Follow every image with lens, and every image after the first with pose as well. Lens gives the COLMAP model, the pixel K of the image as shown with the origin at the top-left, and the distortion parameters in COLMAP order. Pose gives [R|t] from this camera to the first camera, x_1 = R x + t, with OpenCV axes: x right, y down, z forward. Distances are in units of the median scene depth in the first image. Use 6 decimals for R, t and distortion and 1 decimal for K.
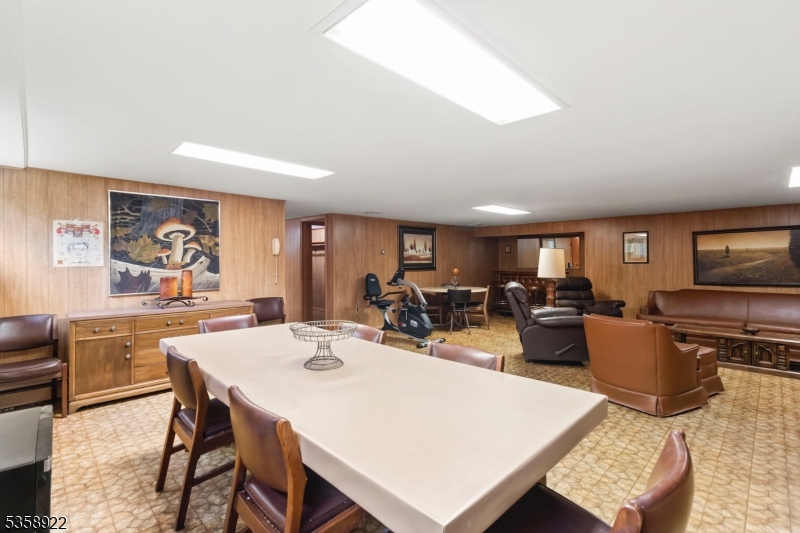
lens RADIAL K [[372.8, 0, 397.5], [0, 372.8, 261.5], [0, 0, 1]] dist [0.003136, 0.000528]
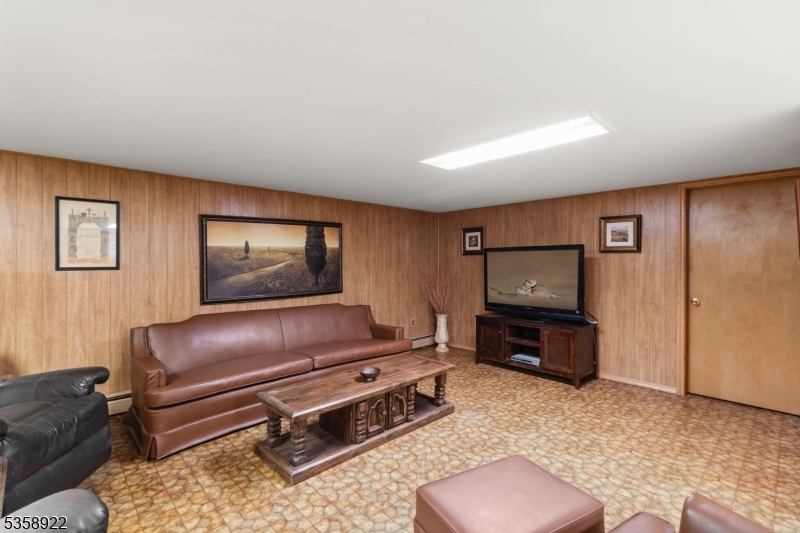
lens RADIAL K [[372.8, 0, 397.3], [0, 372.8, 261.2], [0, 0, 1]] dist [0.003136, 0.000528]
pose [[0.031029, 0.005320, 0.999504, 0.224181], [-0.000199, 0.999986, -0.005316, -0.003451], [-0.999518, -0.000034, 0.031030, 0.687259]]
